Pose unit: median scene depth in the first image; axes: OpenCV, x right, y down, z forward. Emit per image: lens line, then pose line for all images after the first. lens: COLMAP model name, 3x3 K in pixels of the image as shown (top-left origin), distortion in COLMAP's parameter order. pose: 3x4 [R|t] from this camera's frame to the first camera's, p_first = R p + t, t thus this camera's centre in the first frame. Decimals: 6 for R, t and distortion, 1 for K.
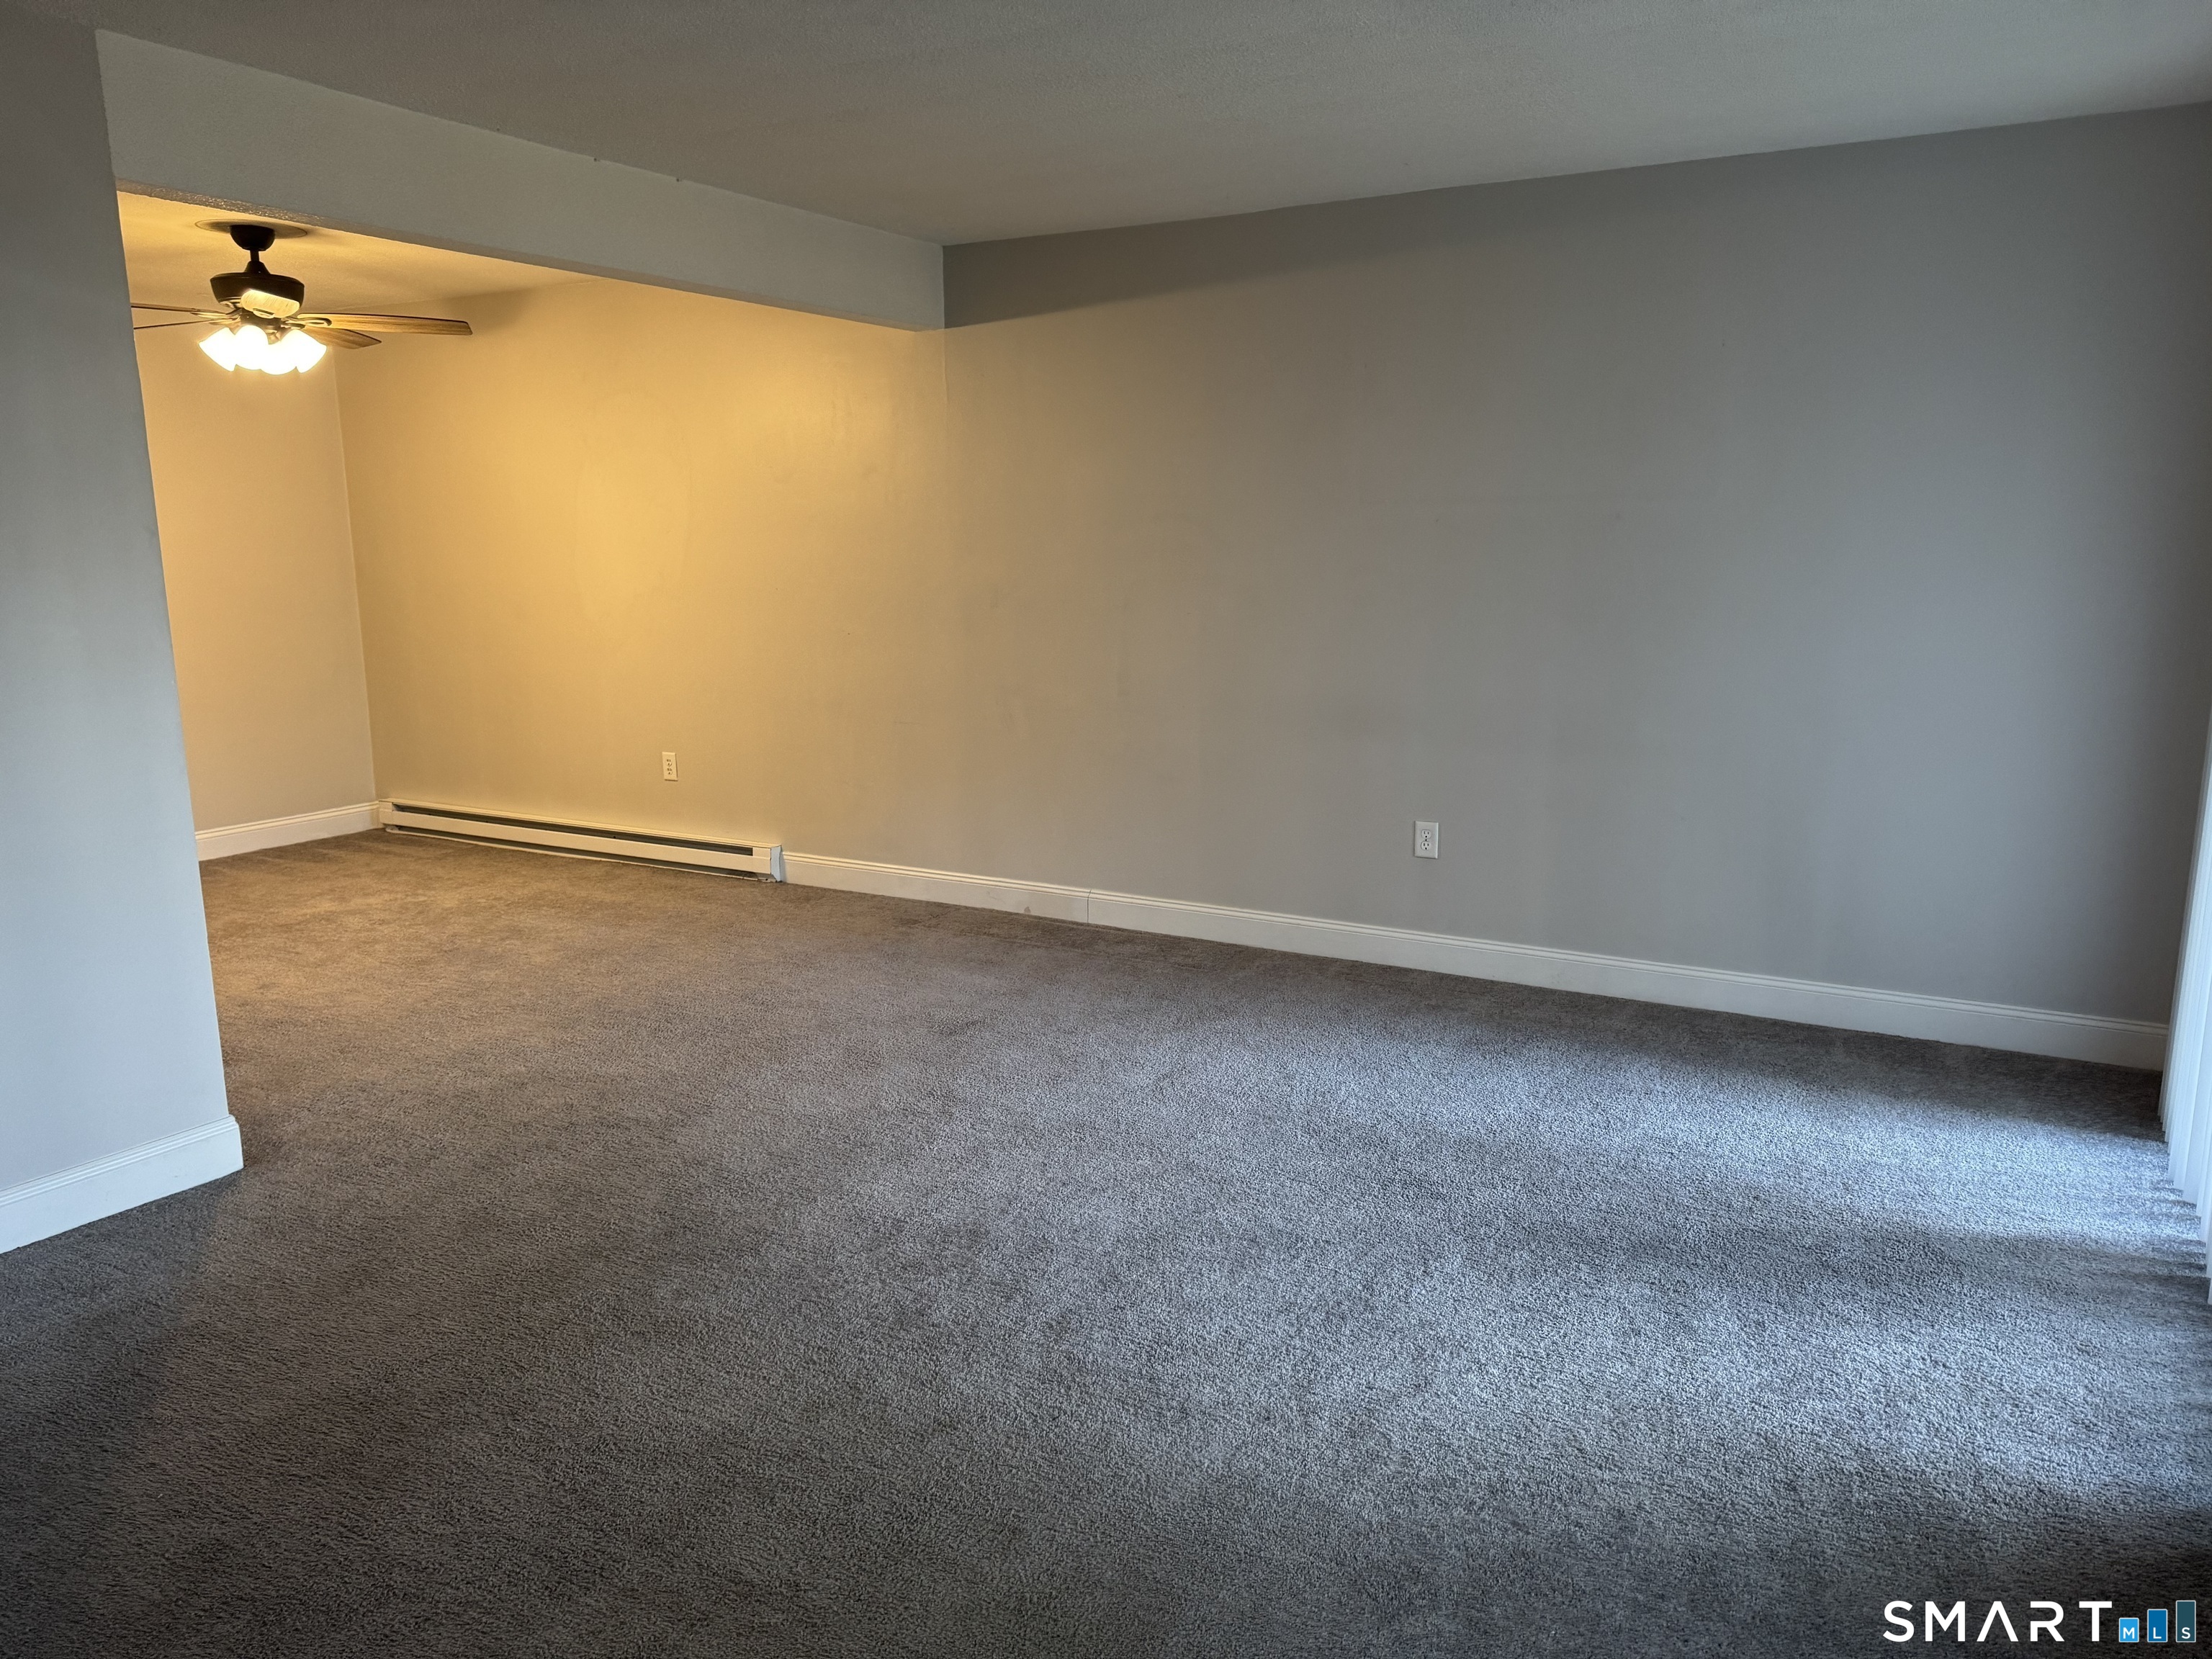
lens RADIAL K [[1582.8, 0, 1106.2], [0, 1582.8, 836.6], [0, 0, 1]] dist [0.058311, -0.009786]
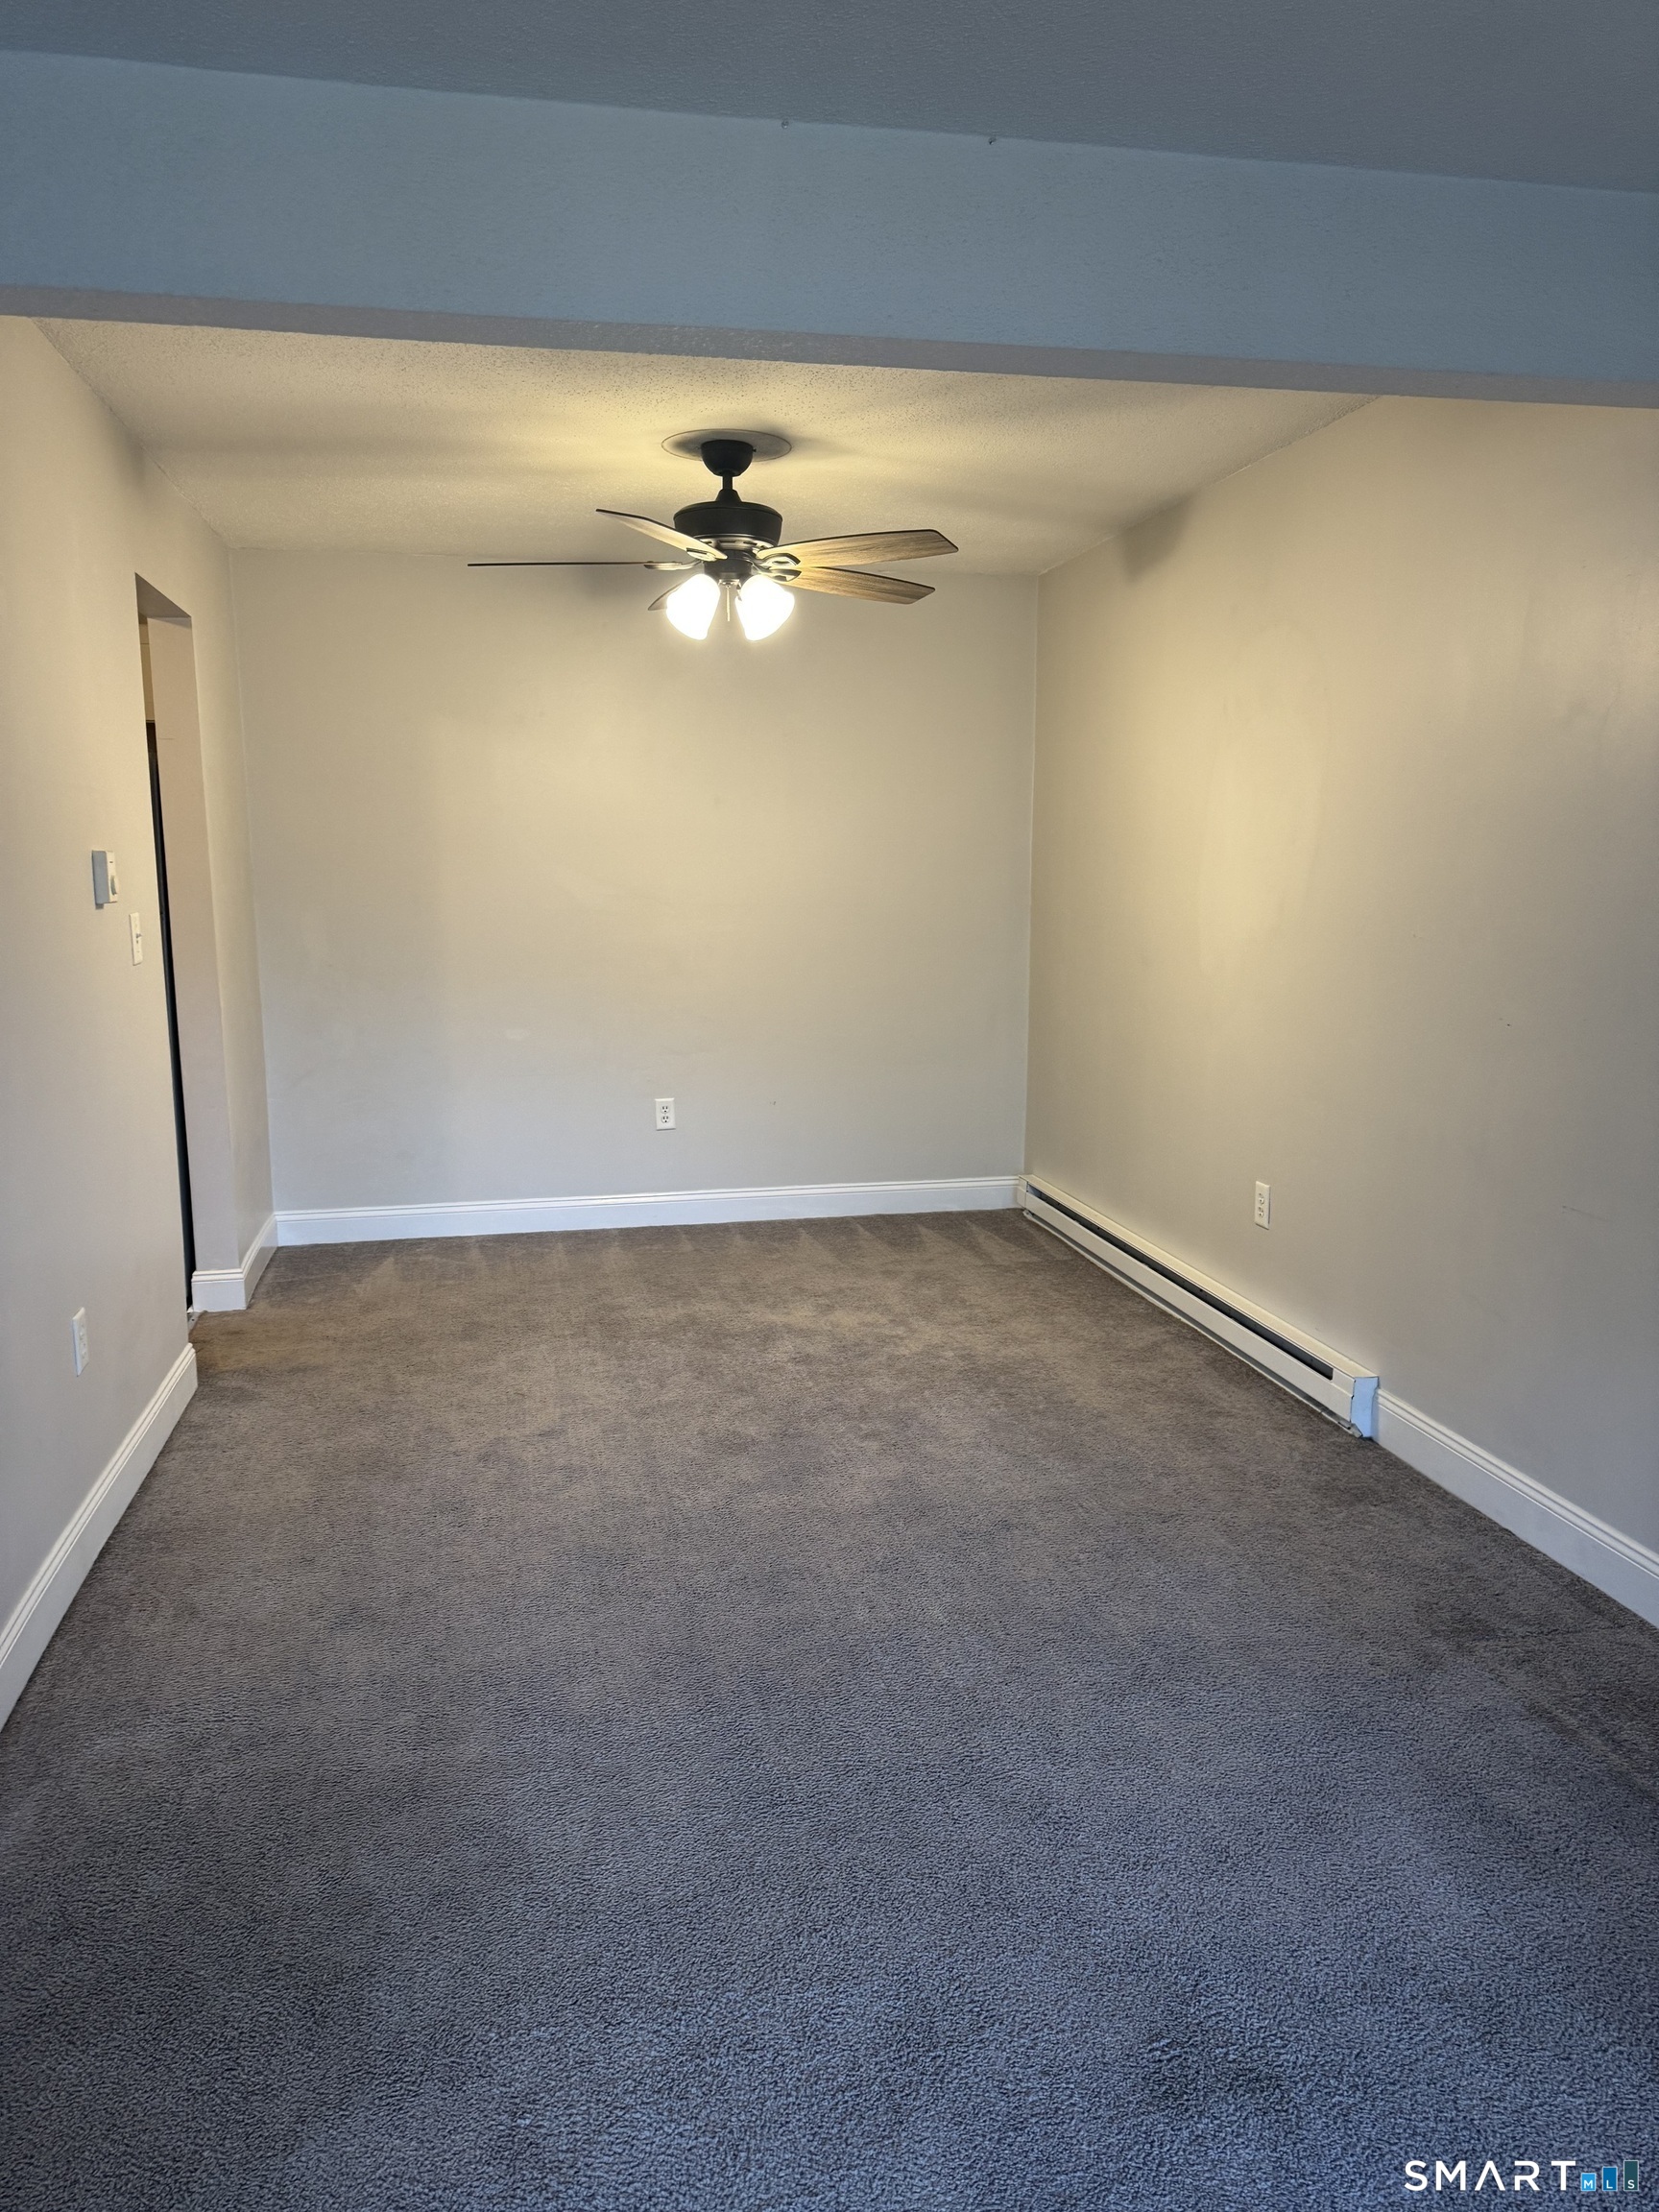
lens RADIAL K [[1582.8, 0, 825.5], [0, 1582.8, 1093.6], [0, 0, 1]] dist [0.058311, -0.009786]
pose [[0.671351, 0.119426, -0.731454, 0.088368], [-0.149985, 0.988404, 0.023717, -0.096048], [0.725804, 0.093784, 0.681478, 0.531810]]
